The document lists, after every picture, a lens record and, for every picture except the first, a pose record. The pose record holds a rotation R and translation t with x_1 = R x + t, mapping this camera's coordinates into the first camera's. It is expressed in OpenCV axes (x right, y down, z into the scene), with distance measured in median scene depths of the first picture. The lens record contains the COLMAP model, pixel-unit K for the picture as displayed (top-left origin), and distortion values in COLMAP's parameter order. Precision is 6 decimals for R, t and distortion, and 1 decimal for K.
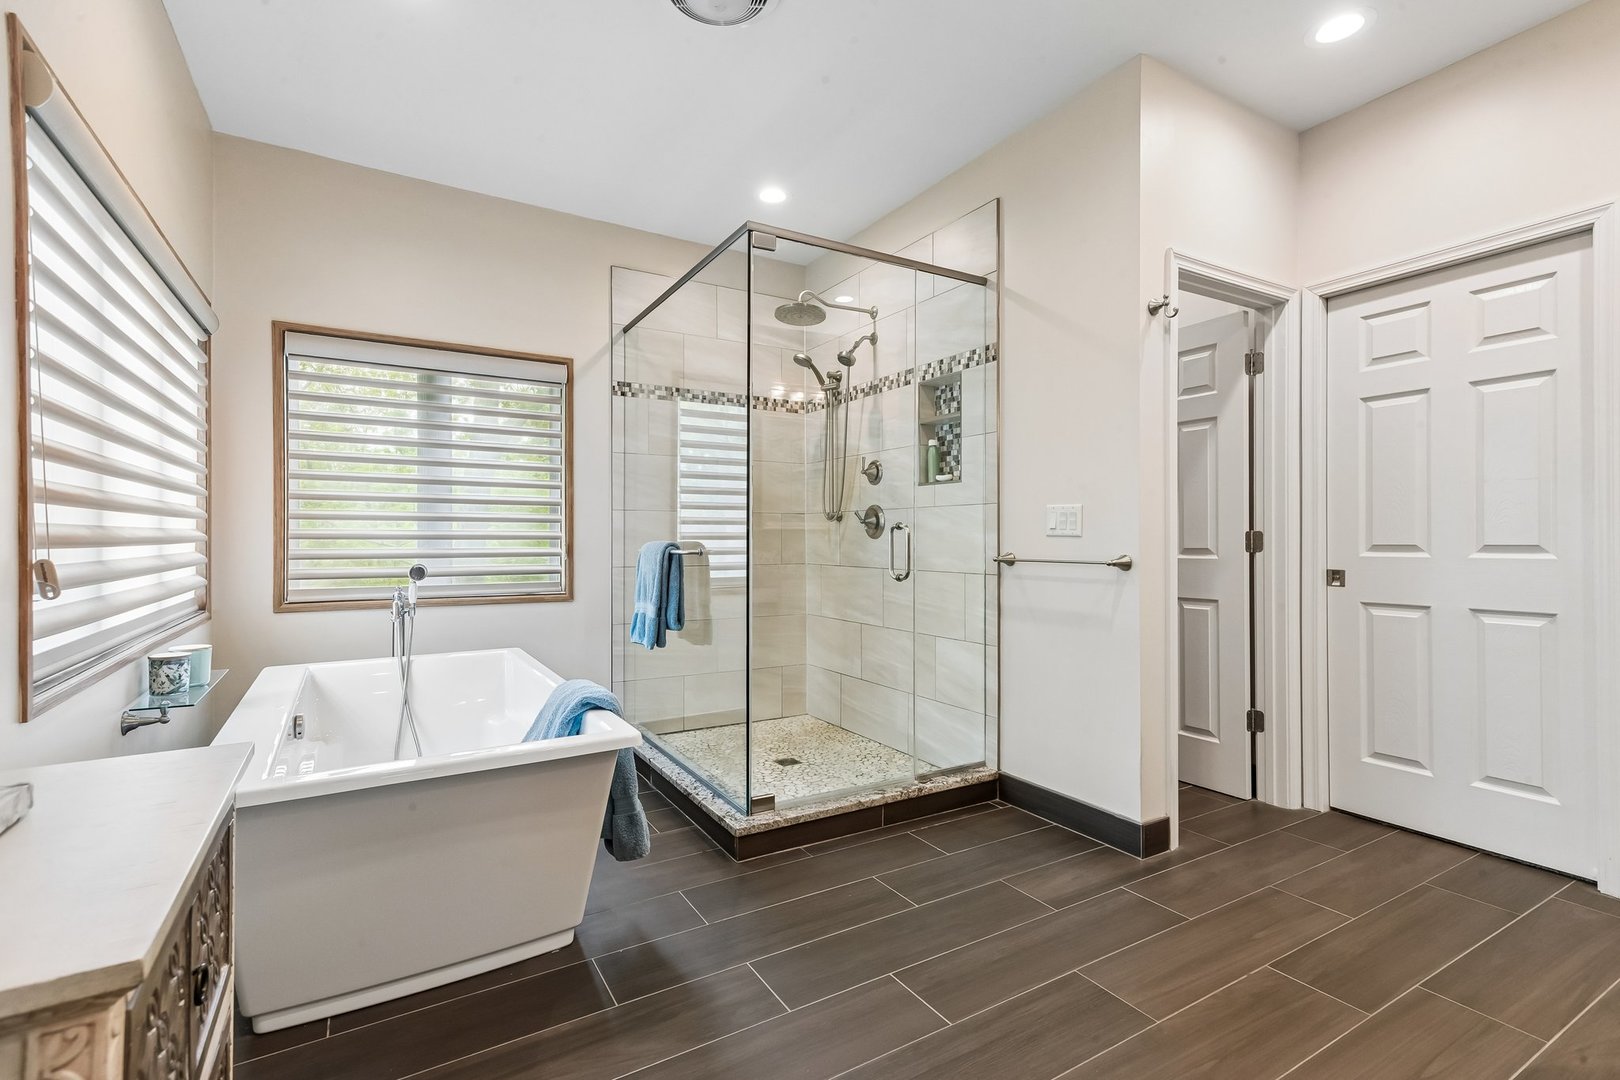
lens RADIAL K [[741.3, 0, 806.0], [0, 741.3, 538.5], [0, 0, 1]] dist [0.022226, -0.000938]
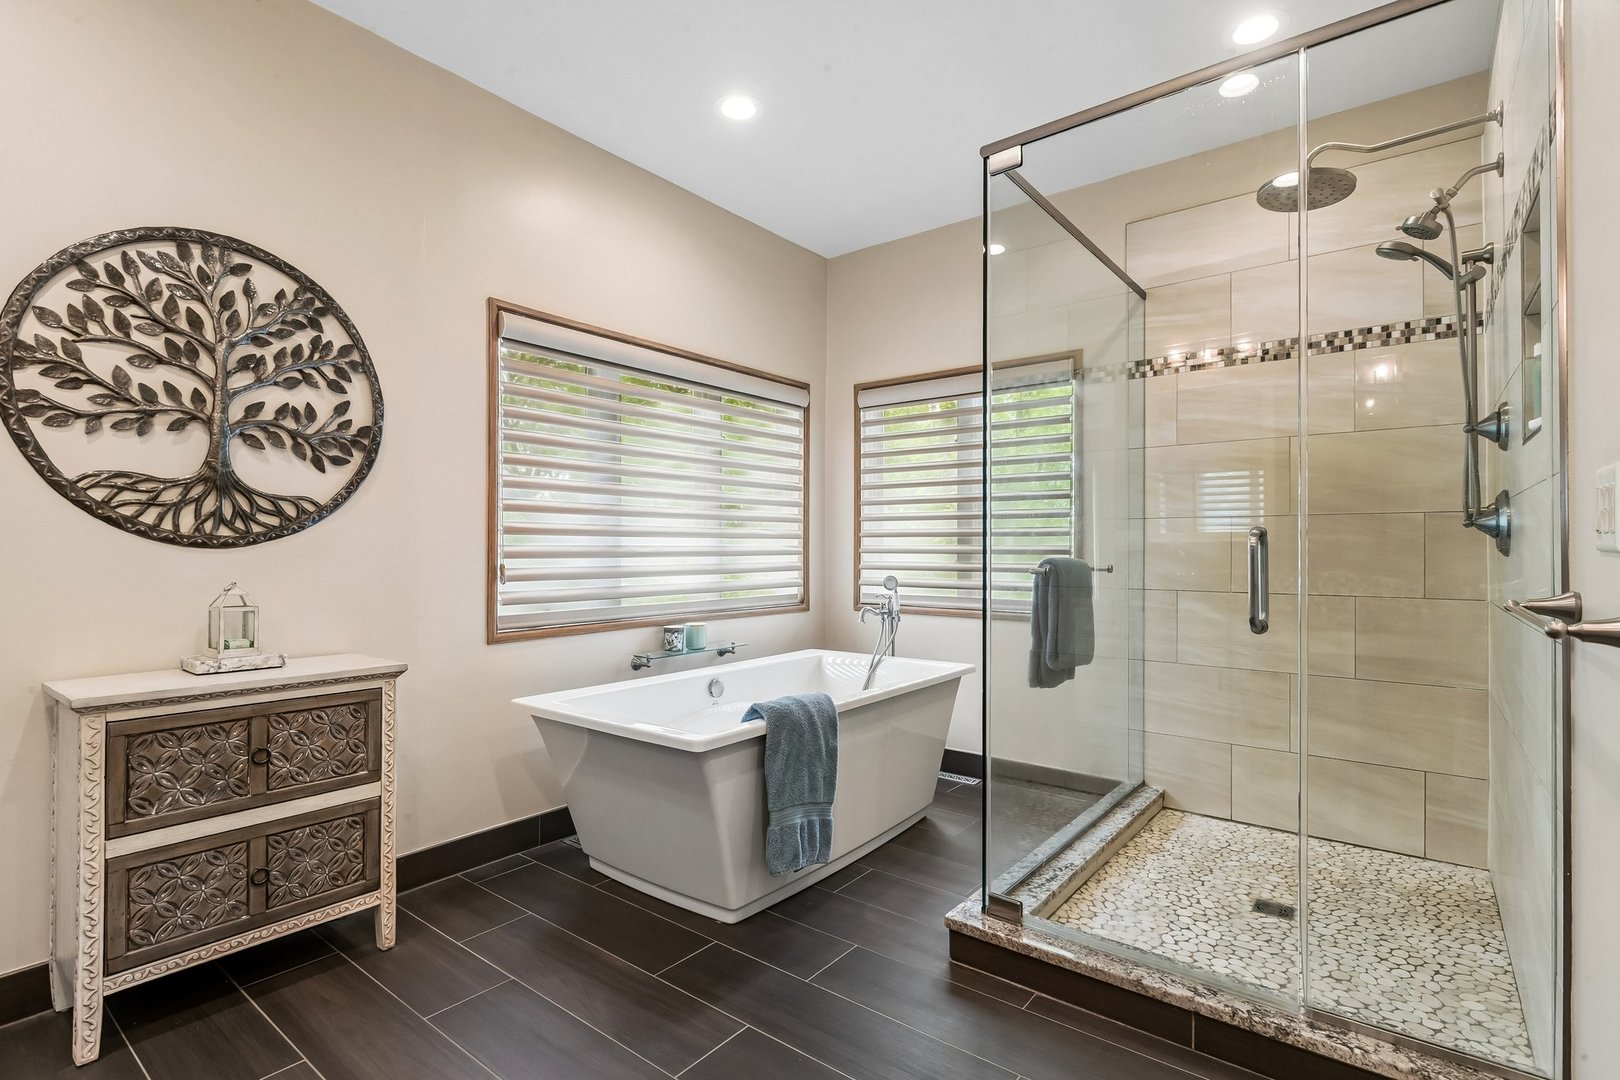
lens RADIAL K [[775.3, 0, 812.9], [0, 775.3, 539.3], [0, 0, 1]] dist [-0.002216, -0.000489]
pose [[0.361727, -0.012418, -0.932202, 0.508001], [-0.000744, 0.999907, -0.013609, -0.004604], [0.932284, 0.005616, 0.361684, 0.446044]]
